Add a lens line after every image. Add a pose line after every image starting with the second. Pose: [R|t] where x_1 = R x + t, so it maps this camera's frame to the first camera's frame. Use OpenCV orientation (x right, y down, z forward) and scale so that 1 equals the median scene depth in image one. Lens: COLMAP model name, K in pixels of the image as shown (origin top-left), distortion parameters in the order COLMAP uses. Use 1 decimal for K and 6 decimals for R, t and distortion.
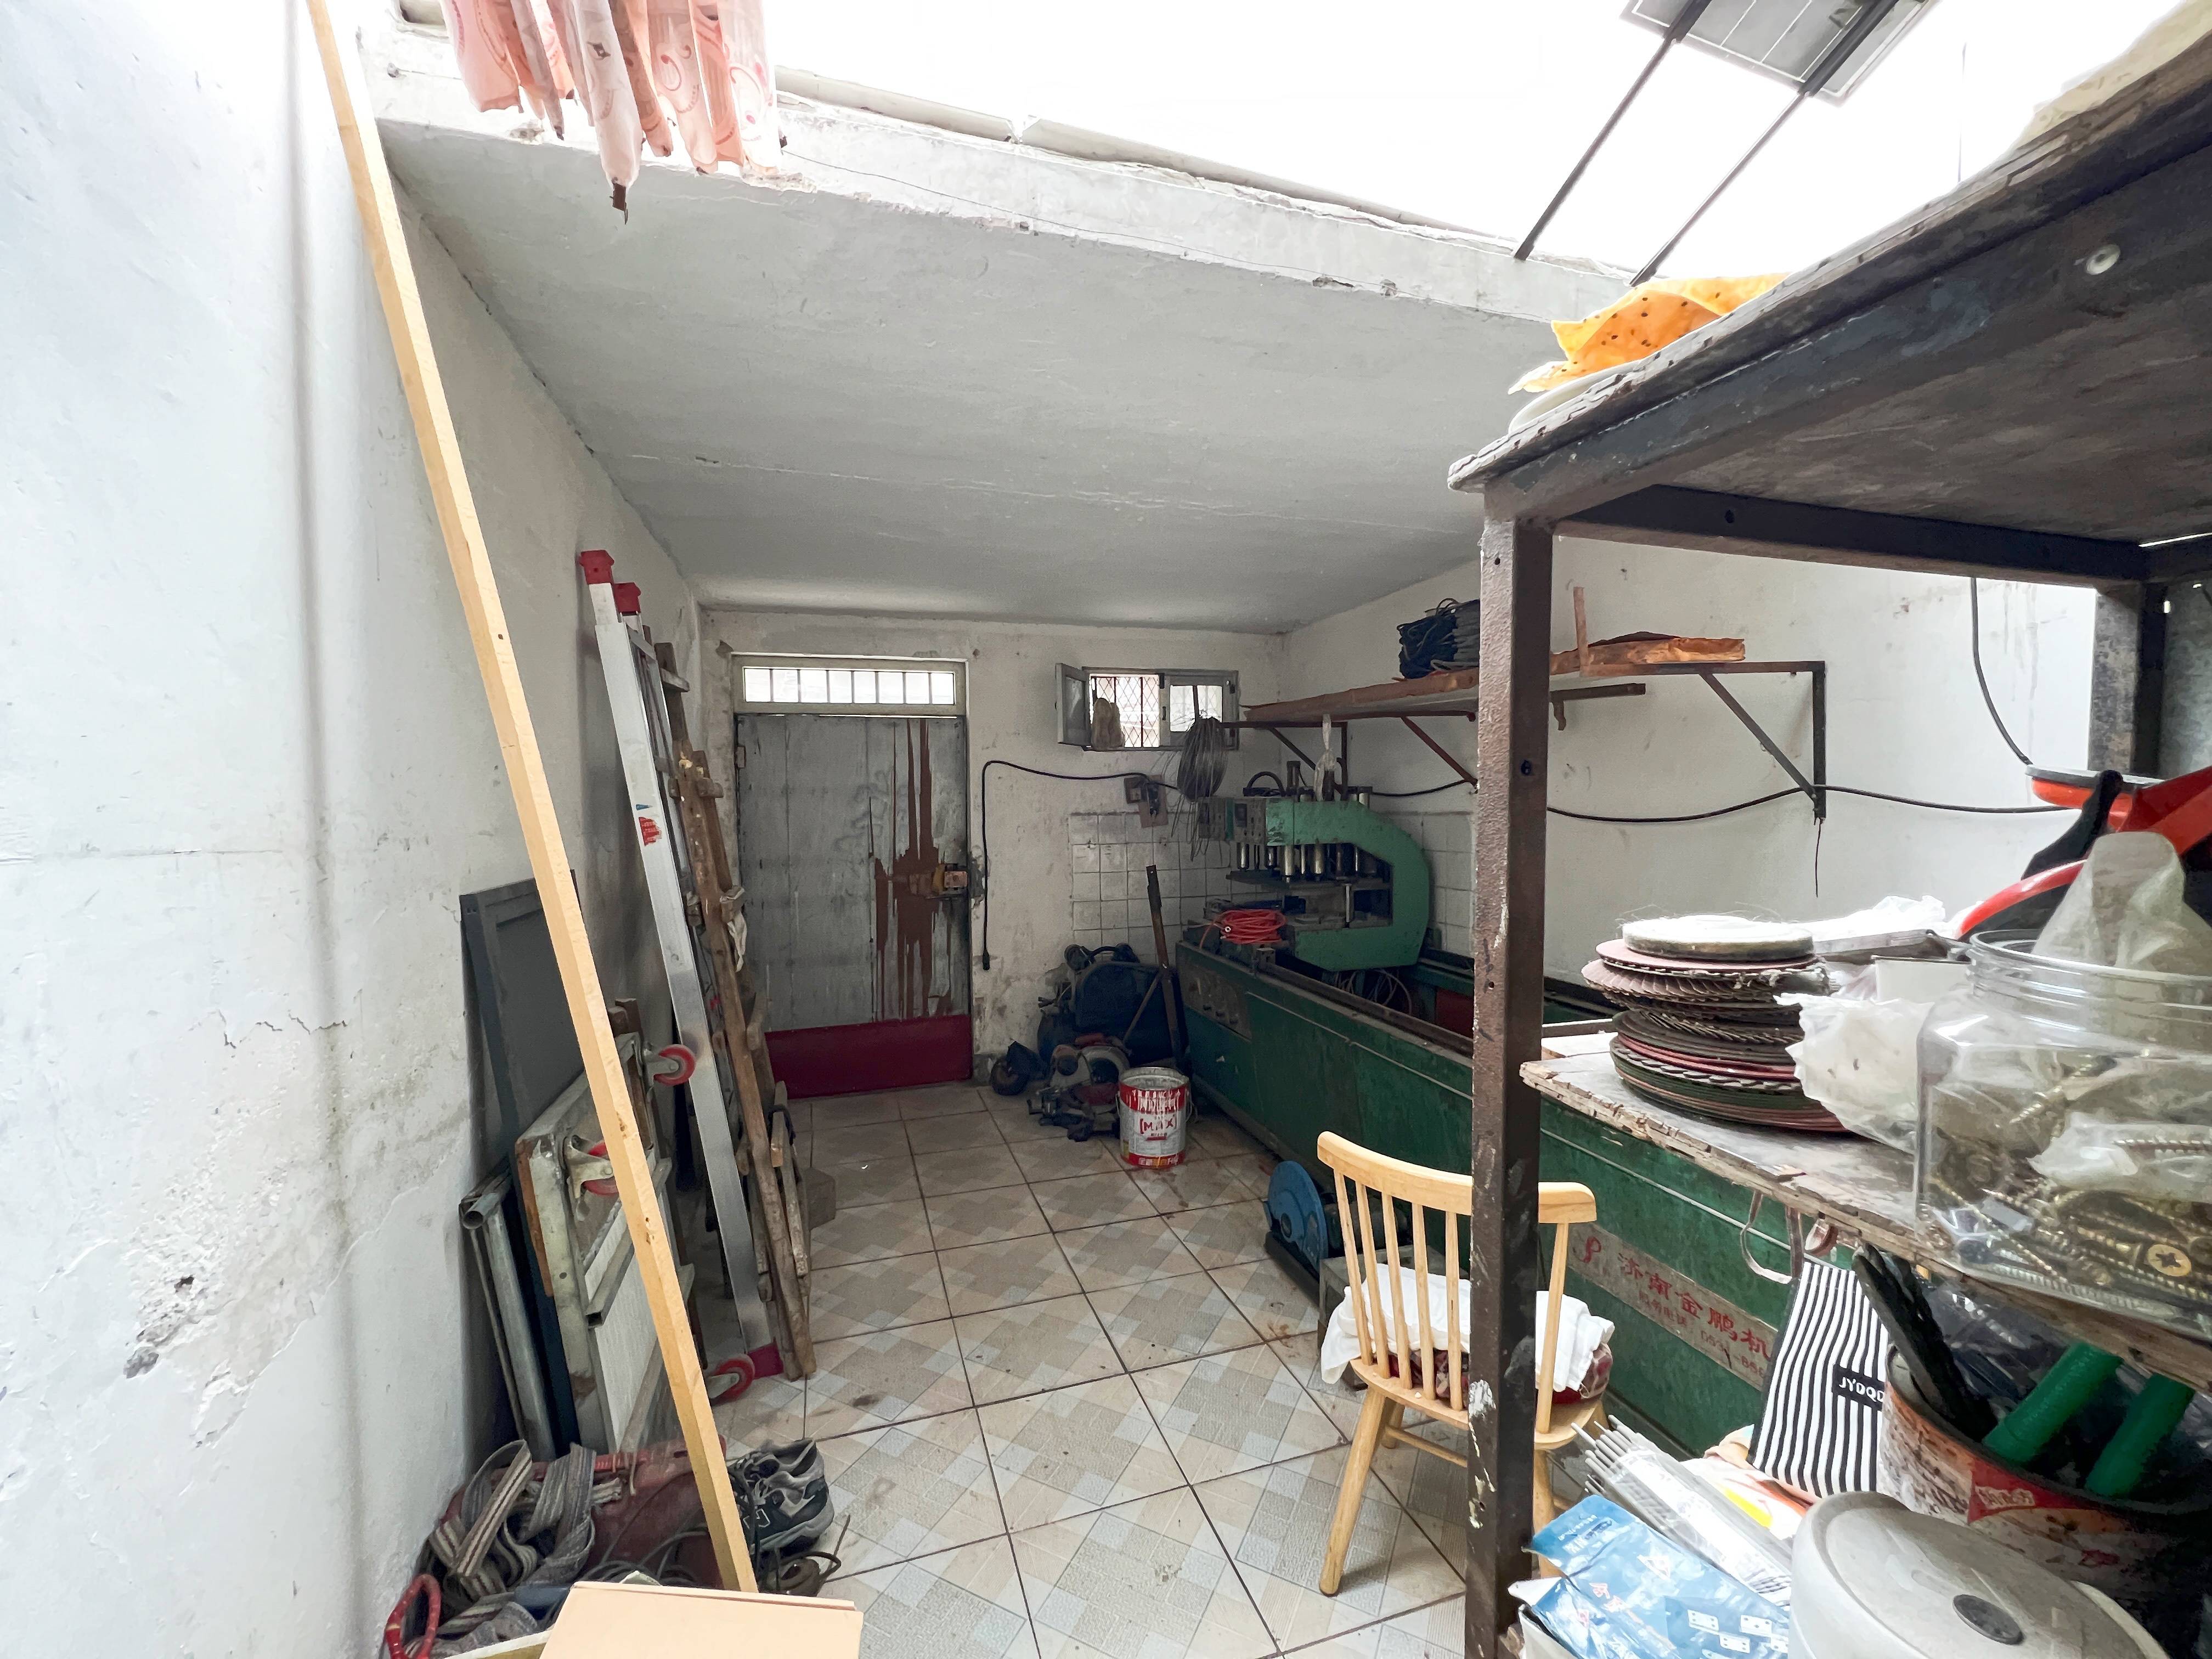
lens RADIAL K [[887.9, 0, 1107.5], [0, 887.9, 826.7], [0, 0, 1]] dist [0.000621, 0.000025]
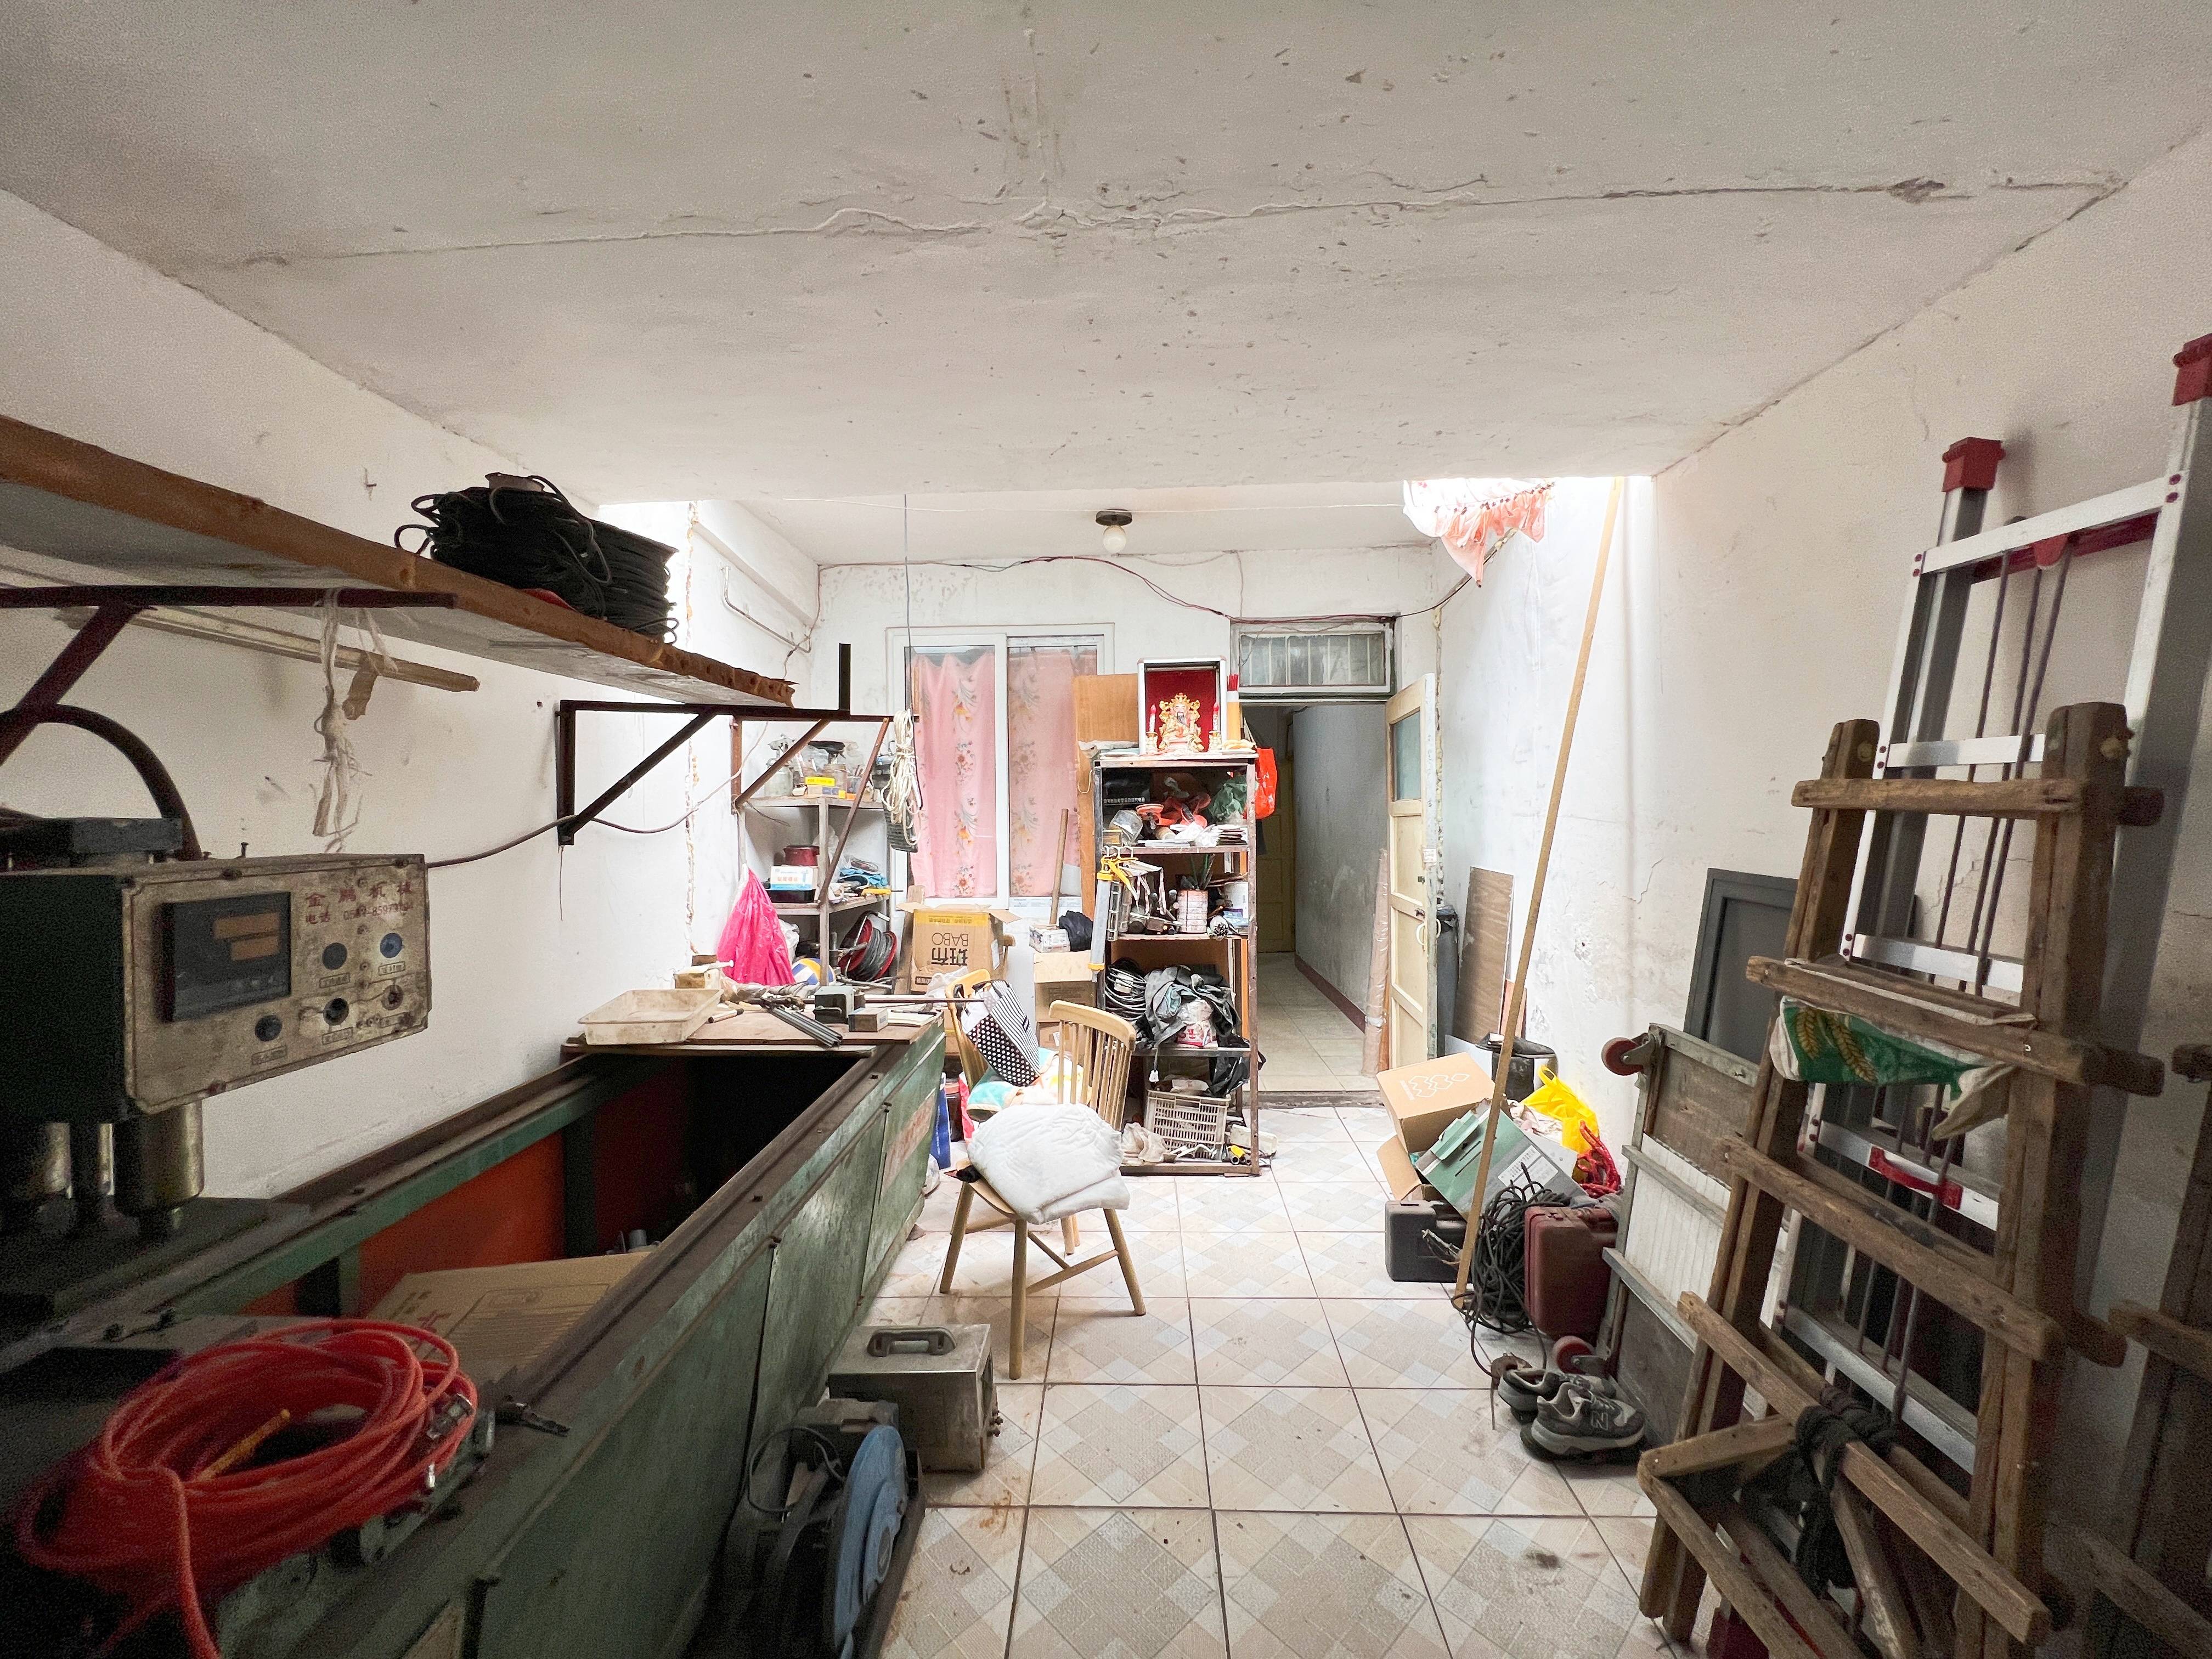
lens RADIAL K [[887.9, 0, 1107.4], [0, 887.9, 824.1], [0, 0, 1]] dist [0.000621, 0.000025]
pose [[-0.940412, 0.010585, 0.339872, -0.243477], [0.032035, 0.997828, 0.057565, -0.107838], [-0.338524, 0.065022, -0.938708, 2.516422]]
